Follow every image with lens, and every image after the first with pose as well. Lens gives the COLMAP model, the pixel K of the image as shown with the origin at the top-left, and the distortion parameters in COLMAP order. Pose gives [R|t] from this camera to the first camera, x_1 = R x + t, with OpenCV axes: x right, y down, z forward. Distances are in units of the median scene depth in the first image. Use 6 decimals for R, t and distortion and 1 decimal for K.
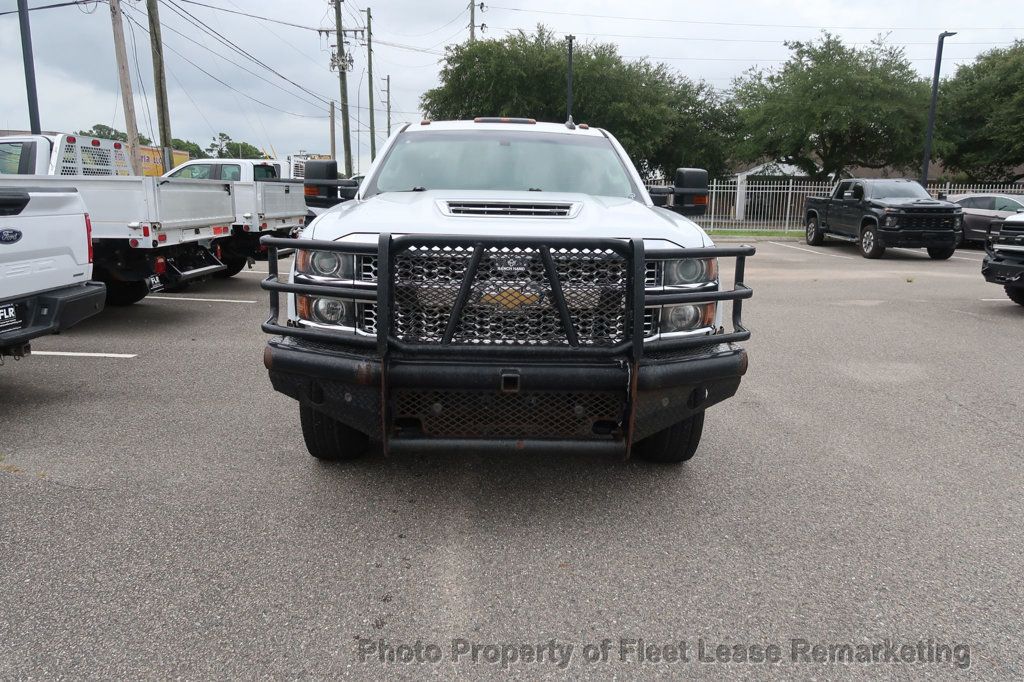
lens RADIAL K [[707.6, 0, 509.5], [0, 707.6, 337.4], [0, 0, 1]] dist [-0.023323, 0.007482]
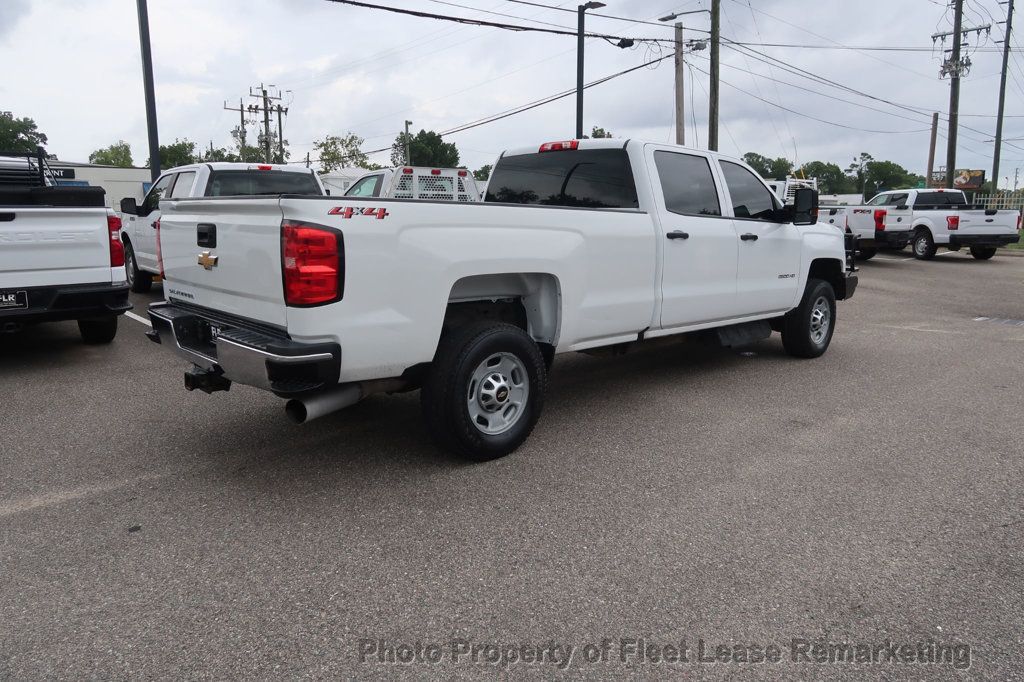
lens RADIAL K [[708.5, 0, 503.9], [0, 708.5, 338.8], [0, 0, 1]] dist [-0.031861, 0.006865]
pose [[0.660937, 0.116551, -0.741336, 0.113401], [-0.136363, 0.990073, 0.034082, 0.000198], [0.737949, 0.078564, 0.670268, 0.008296]]
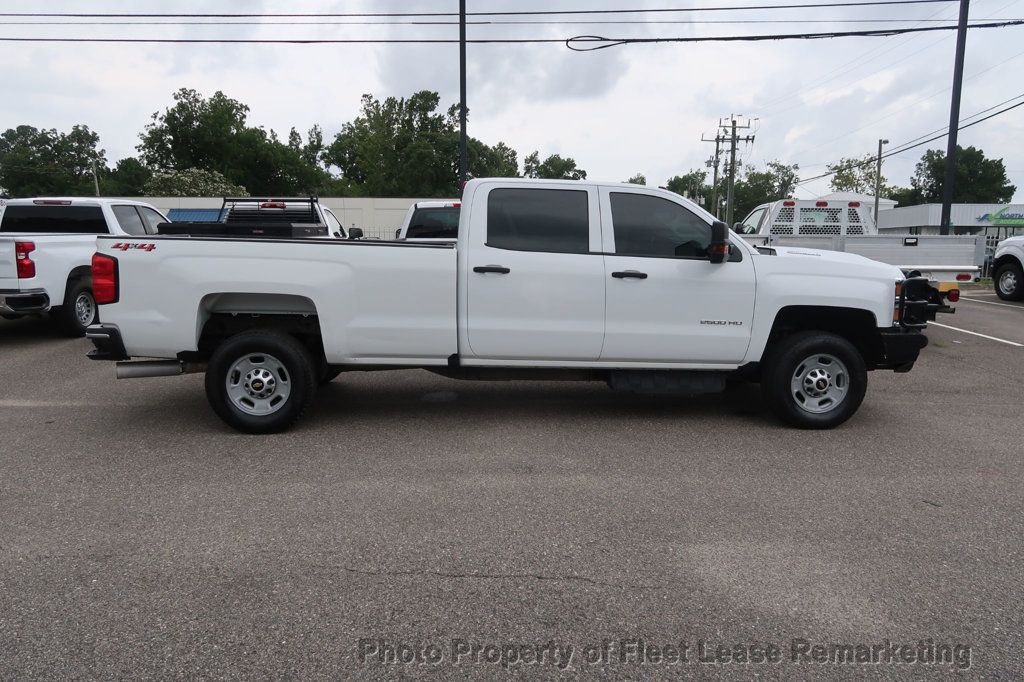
lens RADIAL K [[707.6, 0, 509.5], [0, 707.6, 337.4], [0, 0, 1]] dist [-0.023323, 0.007482]
pose [[0.028028, 0.125373, -0.991714, 0.180697], [-0.199825, 0.972781, 0.117332, -0.026027], [0.979431, 0.194881, 0.052318, 0.132870]]
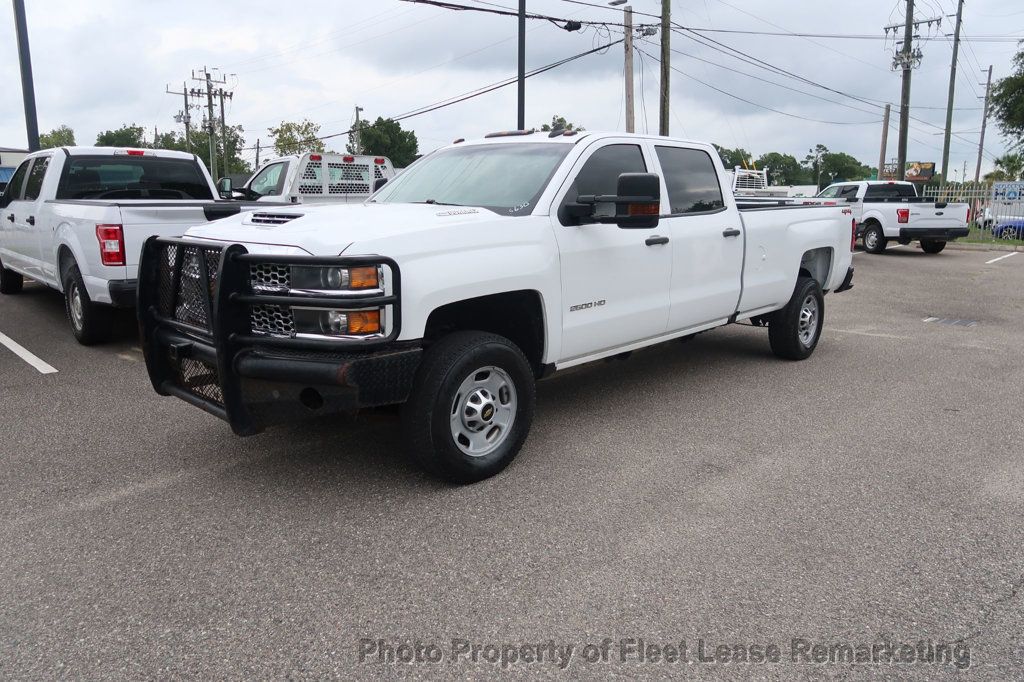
lens RADIAL K [[708.5, 0, 503.9], [0, 708.5, 338.8], [0, 0, 1]] dist [-0.031861, 0.006865]
pose [[0.699166, 0.124392, -0.704055, 0.104738], [-0.134137, 0.990084, 0.041721, -0.007445], [0.702264, 0.065270, 0.708919, 0.039983]]
